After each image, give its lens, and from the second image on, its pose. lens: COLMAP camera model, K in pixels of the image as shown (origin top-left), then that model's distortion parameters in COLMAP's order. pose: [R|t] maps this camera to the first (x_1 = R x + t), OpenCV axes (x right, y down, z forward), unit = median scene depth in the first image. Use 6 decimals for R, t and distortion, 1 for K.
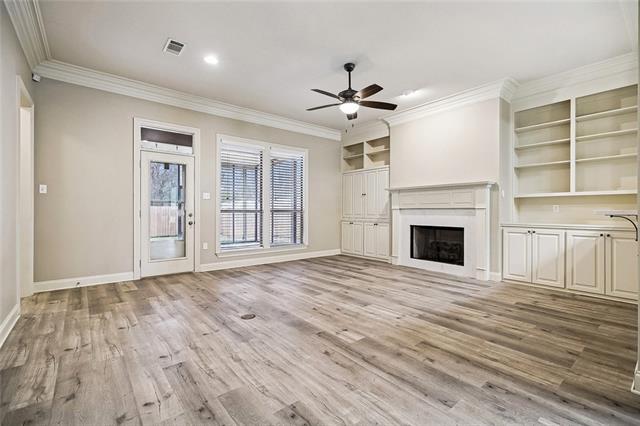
lens RADIAL K [[291.4, 0, 319.4], [0, 291.4, 213.3], [0, 0, 1]] dist [0.003077, -0.001234]
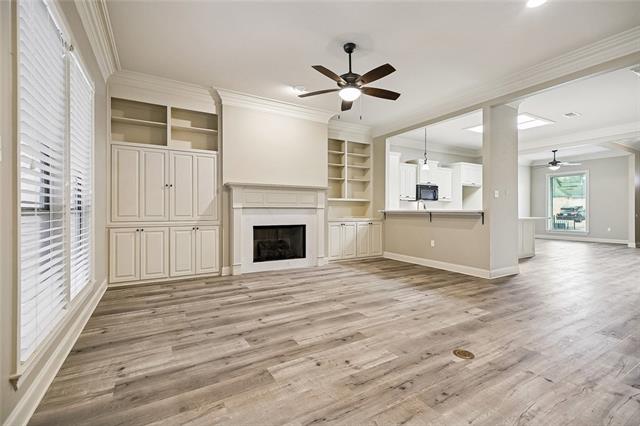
lens RADIAL K [[291.4, 0, 319.1], [0, 291.4, 211.9], [0, 0, 1]] dist [0.003077, -0.001234]
pose [[0.146615, -0.006862, 0.989170, -0.843082], [0.007200, 0.999957, 0.005869, -0.009959], [-0.989167, 0.006262, 0.146658, 1.029494]]
